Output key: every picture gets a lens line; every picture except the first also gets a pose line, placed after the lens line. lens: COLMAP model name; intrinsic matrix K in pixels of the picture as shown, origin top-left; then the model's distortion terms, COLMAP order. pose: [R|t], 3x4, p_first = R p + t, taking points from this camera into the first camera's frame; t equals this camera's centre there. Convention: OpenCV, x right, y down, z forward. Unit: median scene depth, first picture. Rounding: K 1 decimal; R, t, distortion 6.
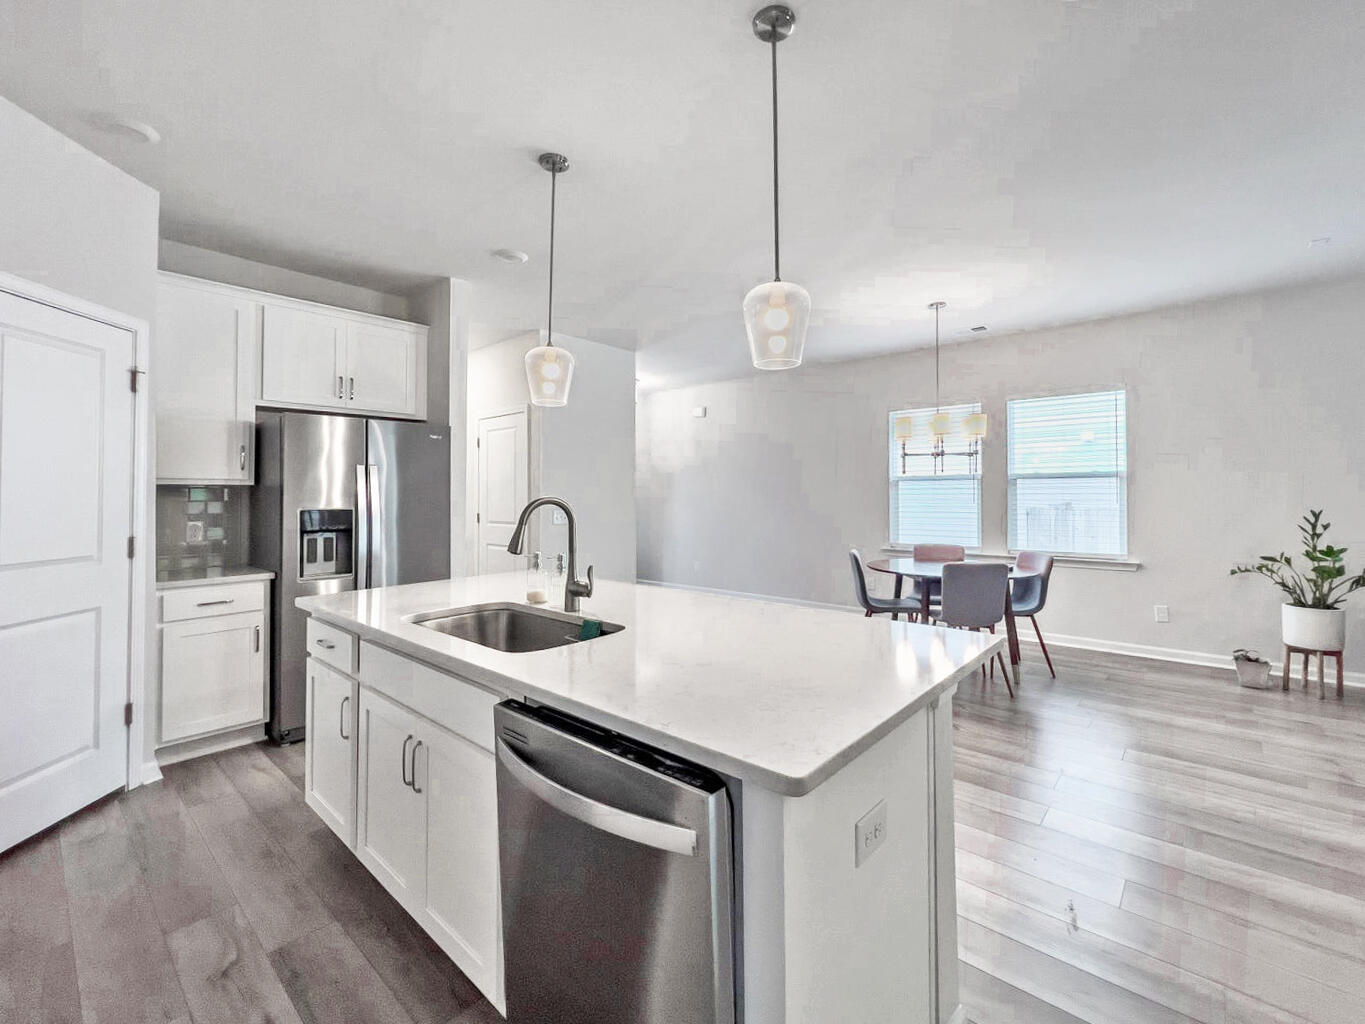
lens RADIAL K [[585.7, 0, 686.3], [0, 585.7, 475.8], [0, 0, 1]] dist [-0.004342, 0.000337]
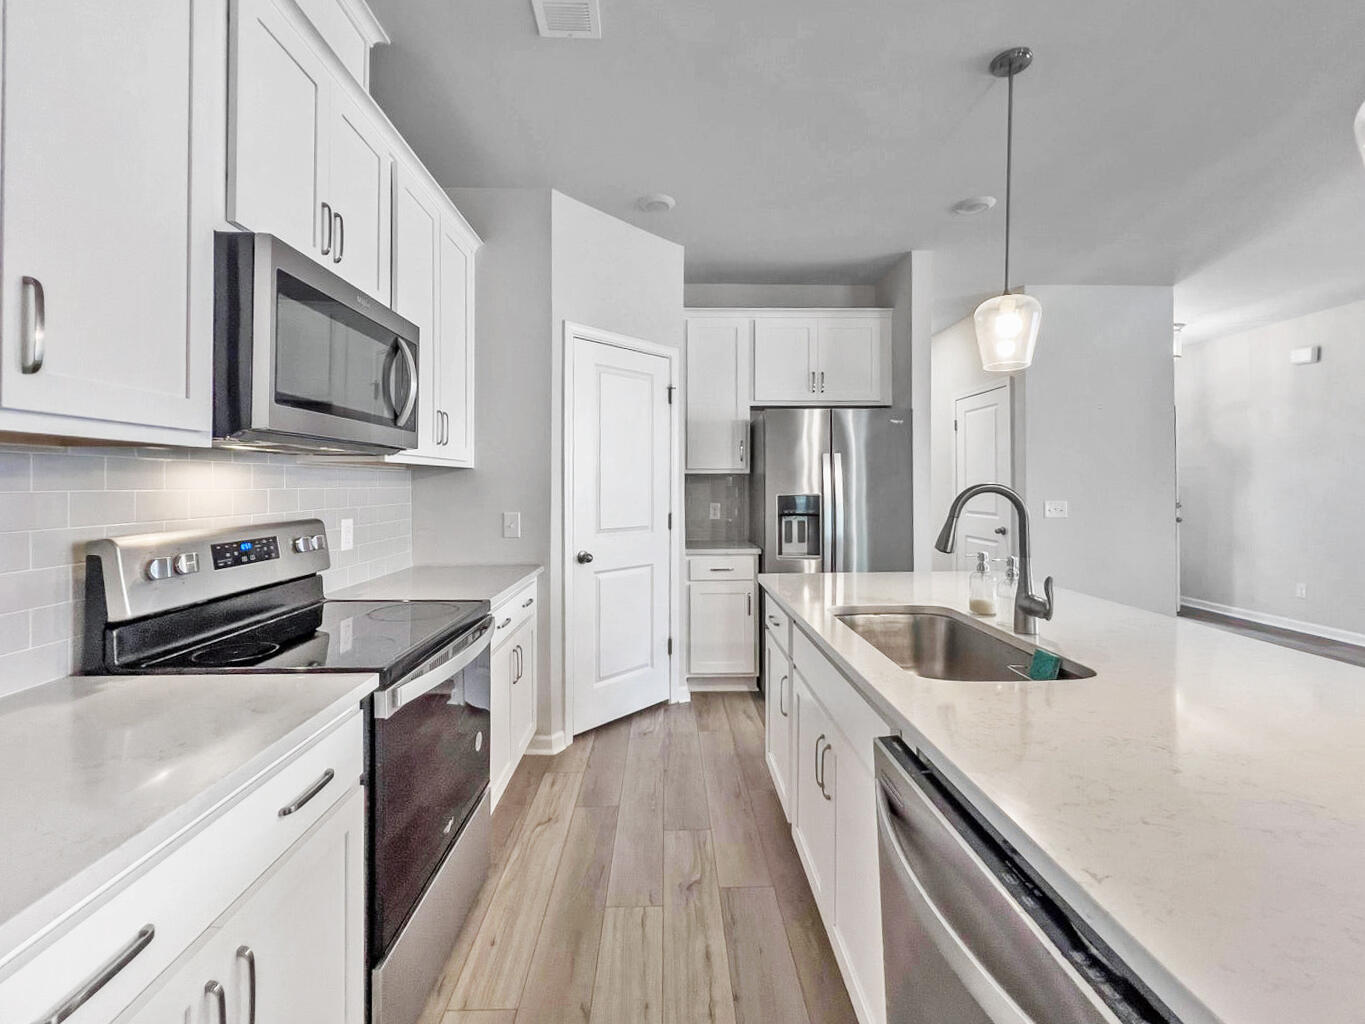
lens RADIAL K [[585.7, 0, 686.3], [0, 585.7, 475.8], [0, 0, 1]] dist [-0.004342, 0.000337]
pose [[0.689688, -0.007188, -0.724071, 0.034822], [0.022262, 0.999689, 0.011280, 0.005394], [0.723765, -0.023899, 0.689633, 0.108813]]
